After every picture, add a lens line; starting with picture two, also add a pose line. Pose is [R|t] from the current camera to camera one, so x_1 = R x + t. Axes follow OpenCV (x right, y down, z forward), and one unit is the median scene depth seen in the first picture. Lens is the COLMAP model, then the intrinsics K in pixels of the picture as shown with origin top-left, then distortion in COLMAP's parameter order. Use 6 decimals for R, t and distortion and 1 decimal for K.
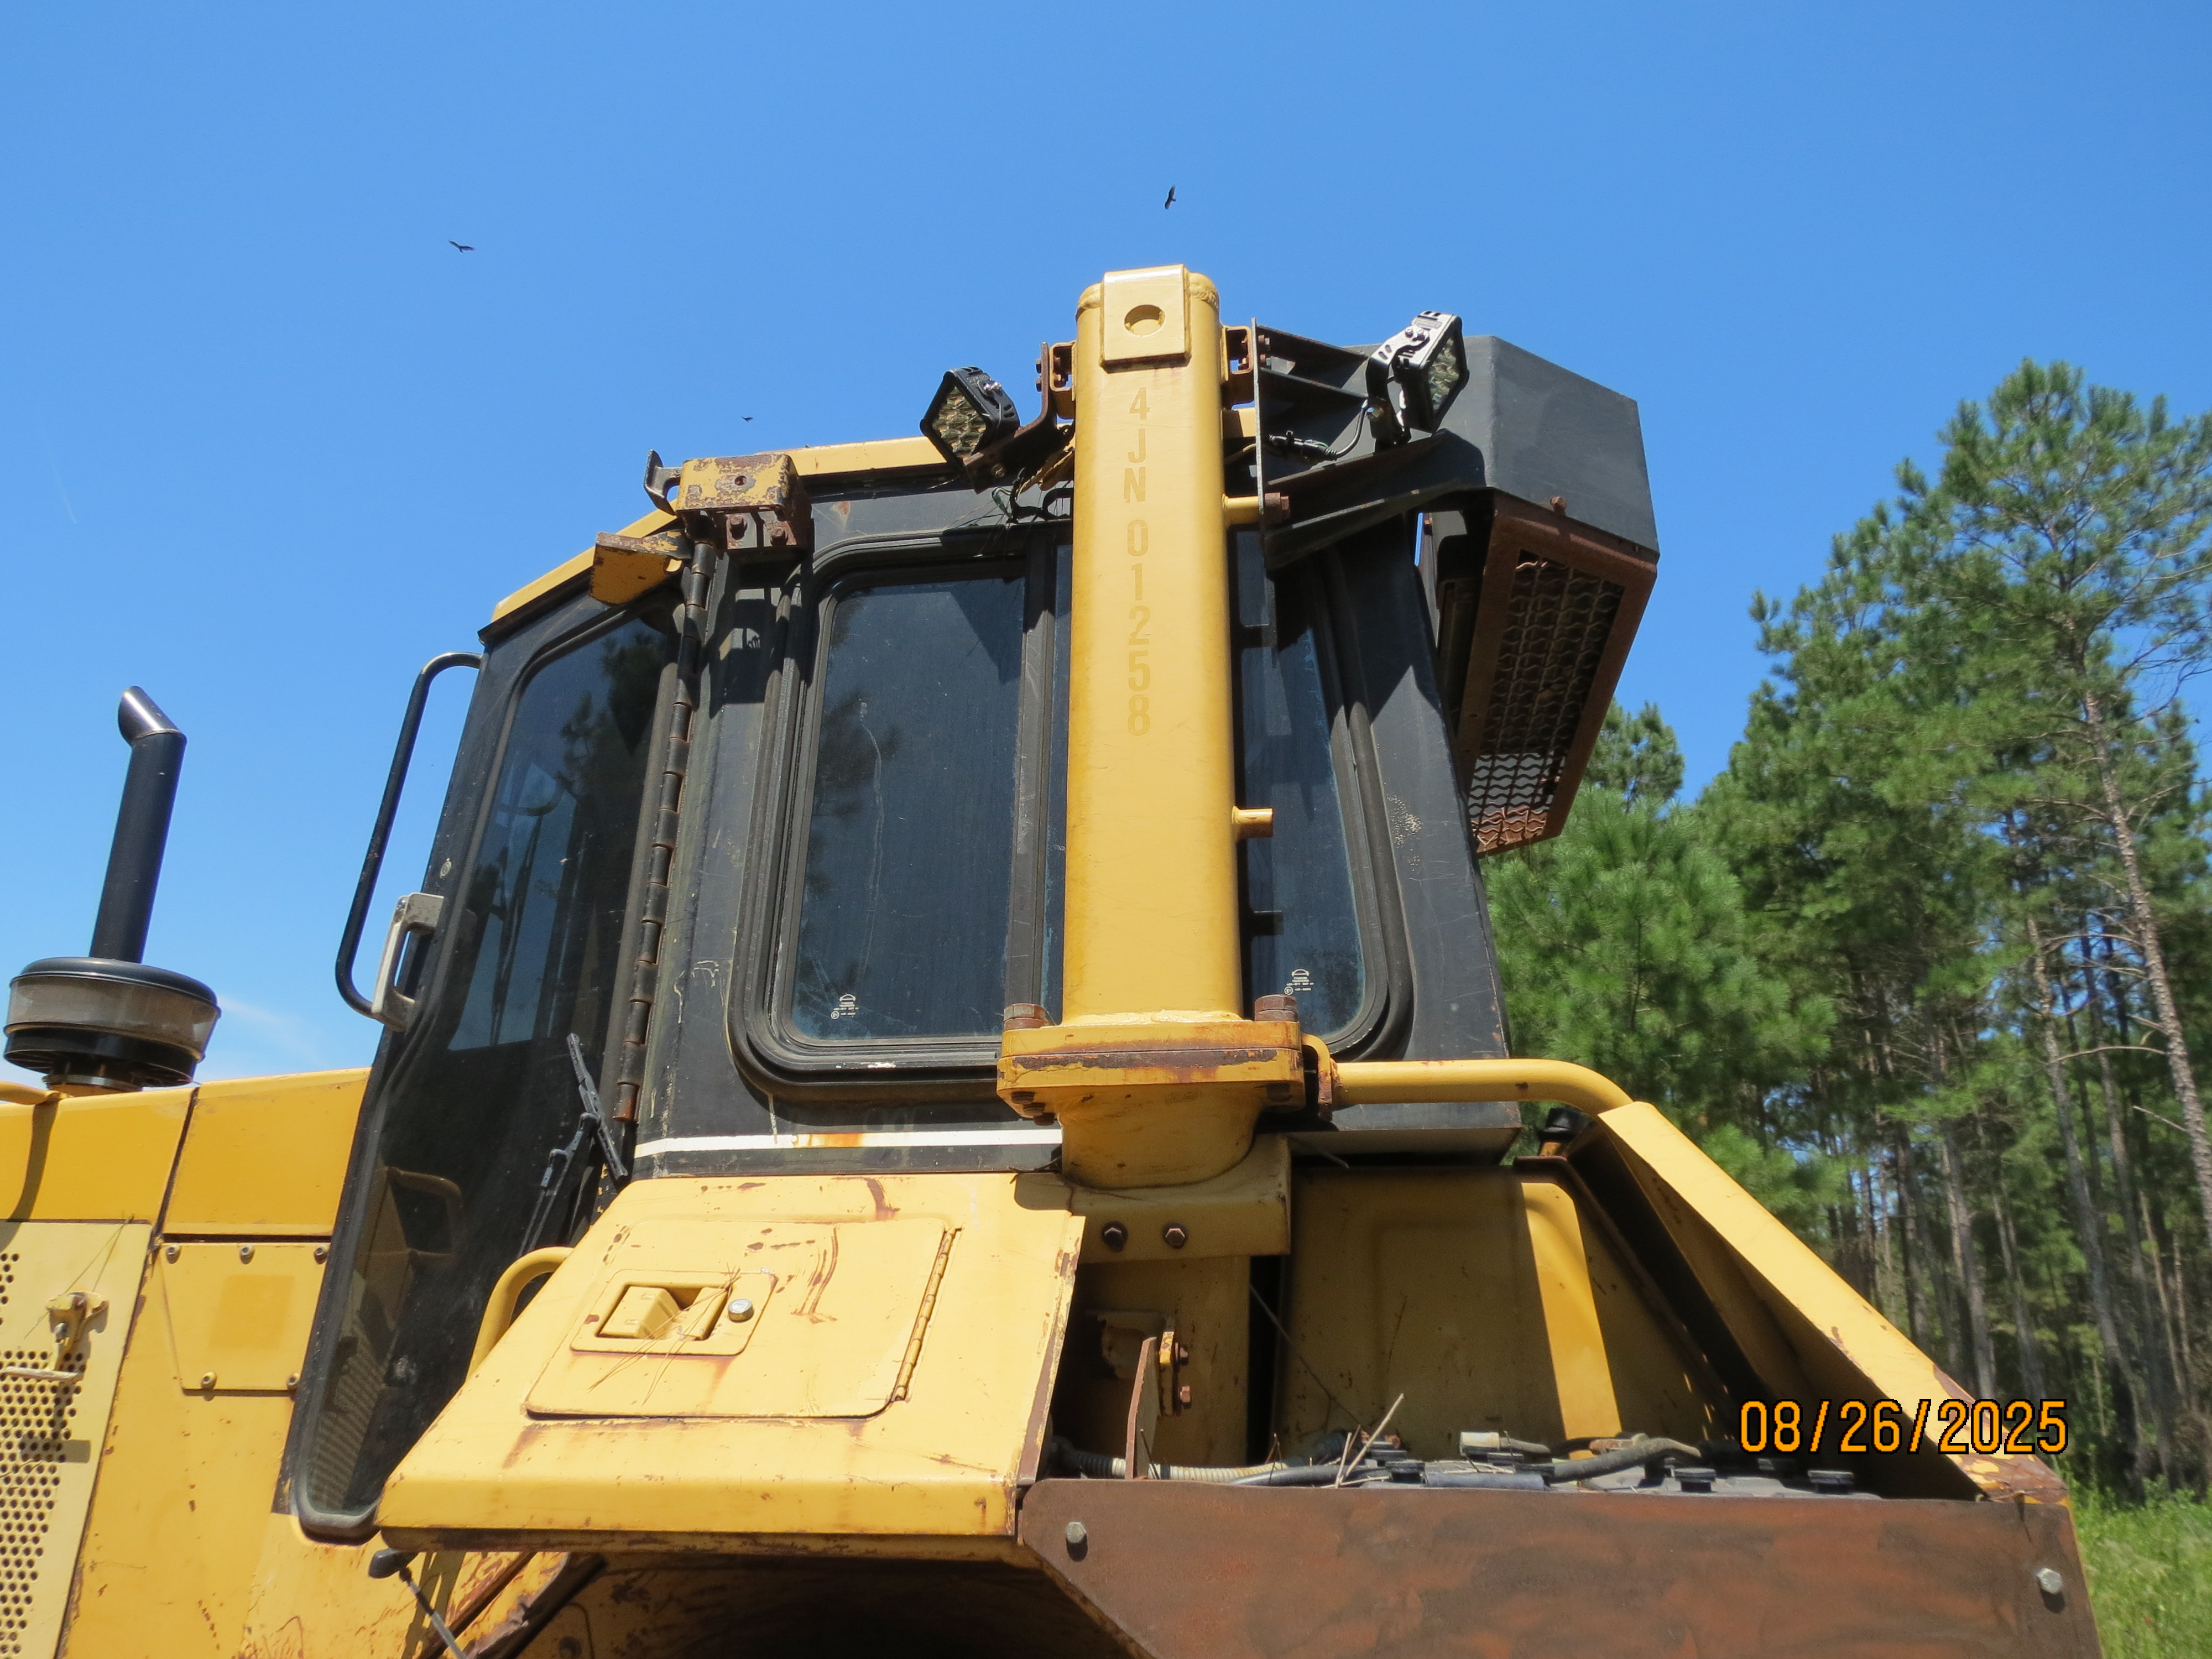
lens RADIAL K [[1578.8, 0, 1112.6], [0, 1578.8, 817.7], [0, 0, 1]] dist [-0.024571, 0.015191]
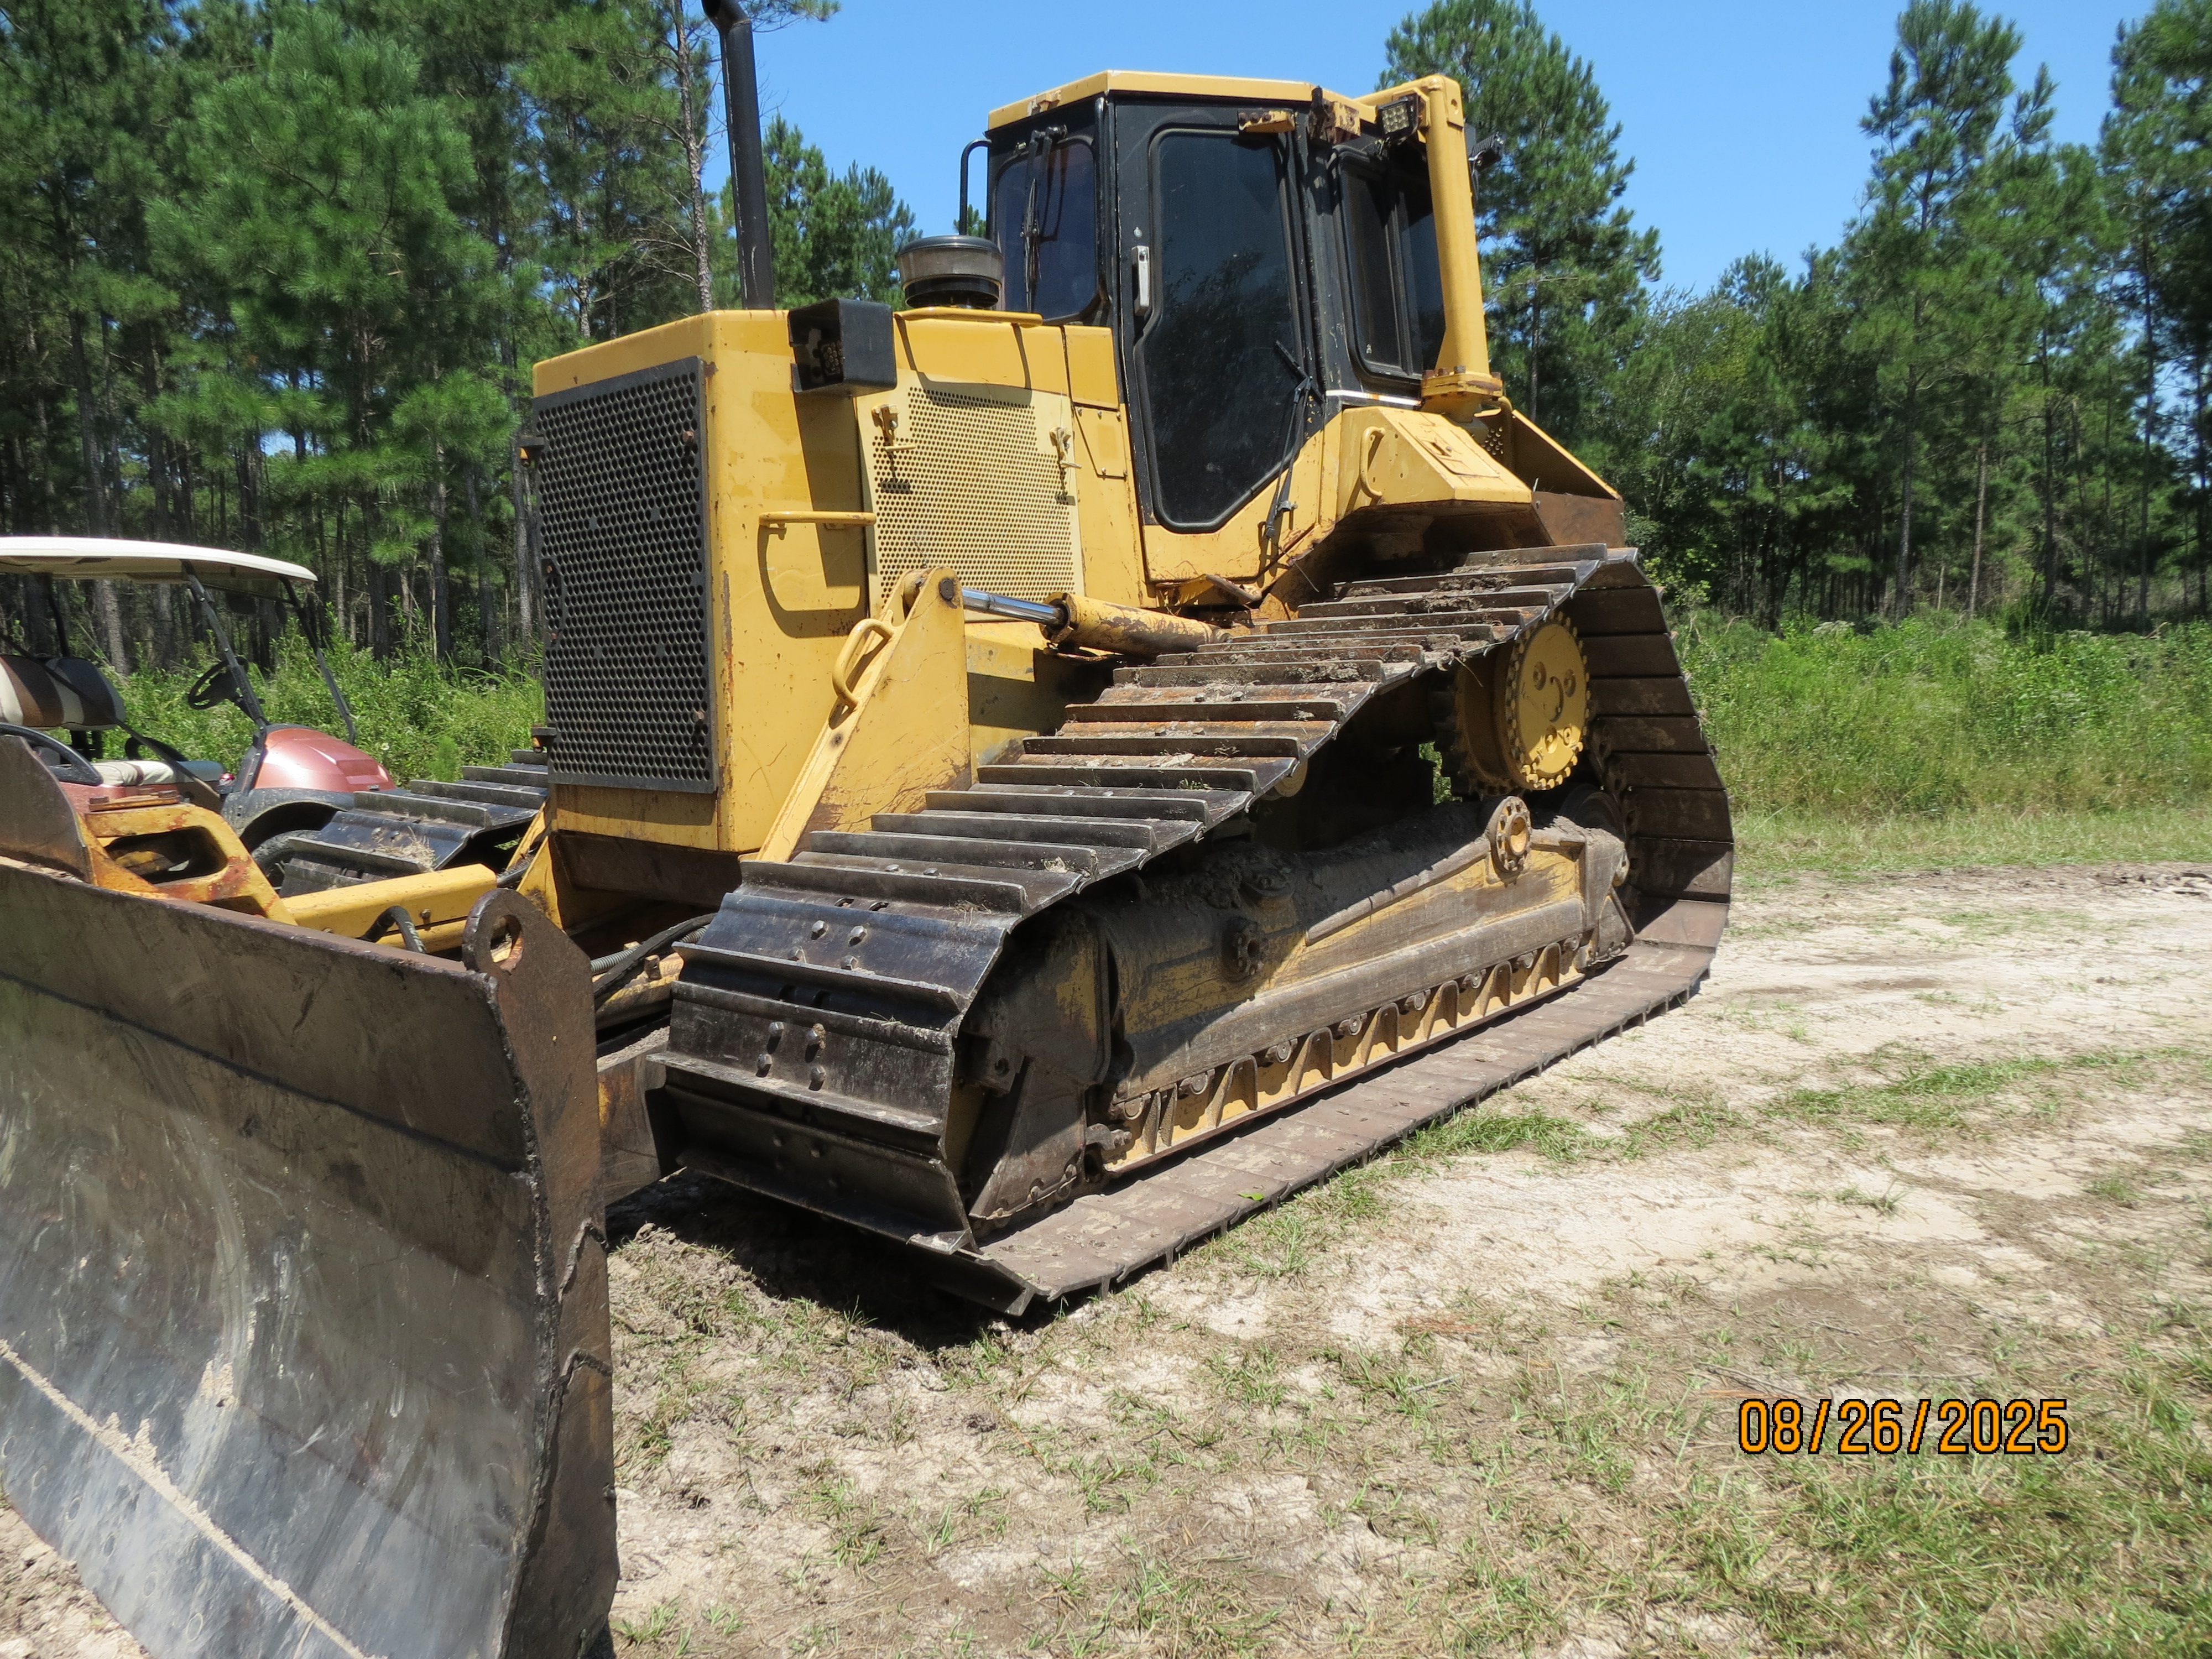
lens RADIAL K [[1578.8, 0, 1080.7], [0, 1578.8, 805.3], [0, 0, 1]] dist [-0.024571, 0.015191]
pose [[0.533310, -0.129008, 0.836025, -2.807173], [-0.258472, 0.916186, 0.306260, 0.132275], [-0.805464, -0.379421, 0.455266, -0.185919]]
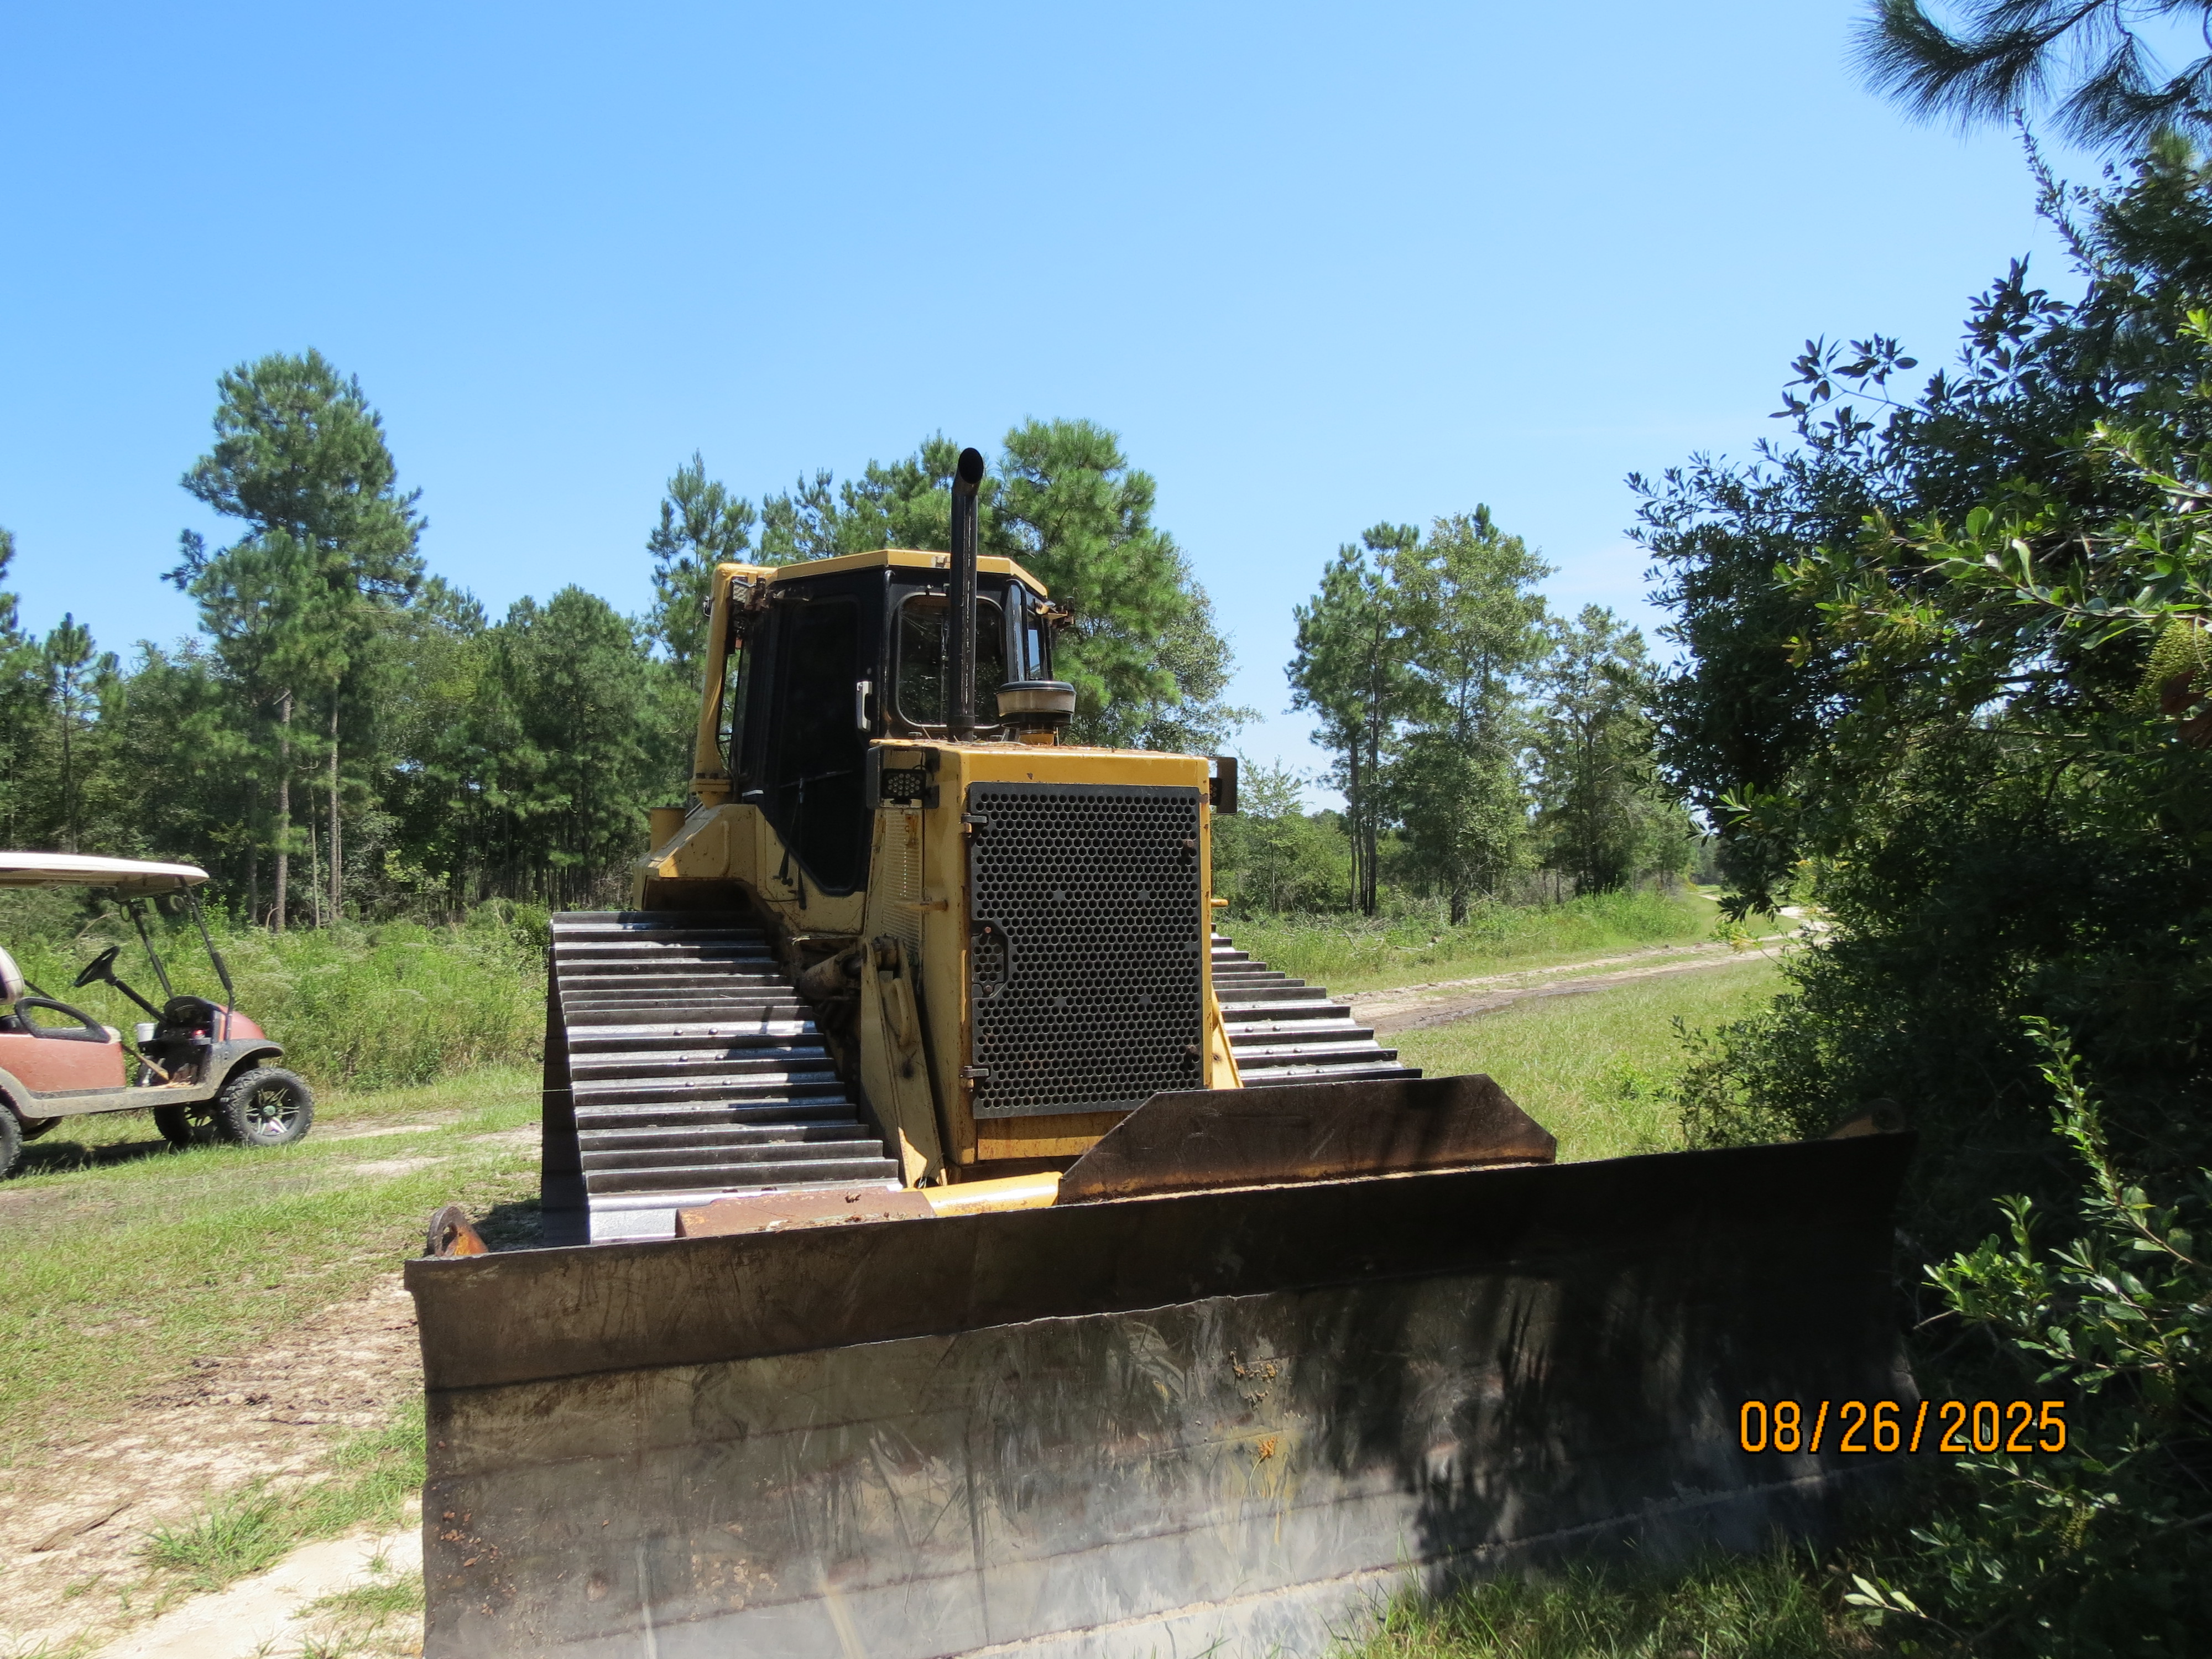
lens RADIAL K [[1578.8, 0, 1124.0], [0, 1578.8, 831.8], [0, 0, 1]] dist [-0.024571, 0.015191]
pose [[-0.301633, 0.014262, 0.953317, -3.230726], [-0.316729, 0.941604, -0.114301, 0.192746], [-0.899277, -0.336421, -0.279502, 0.034376]]
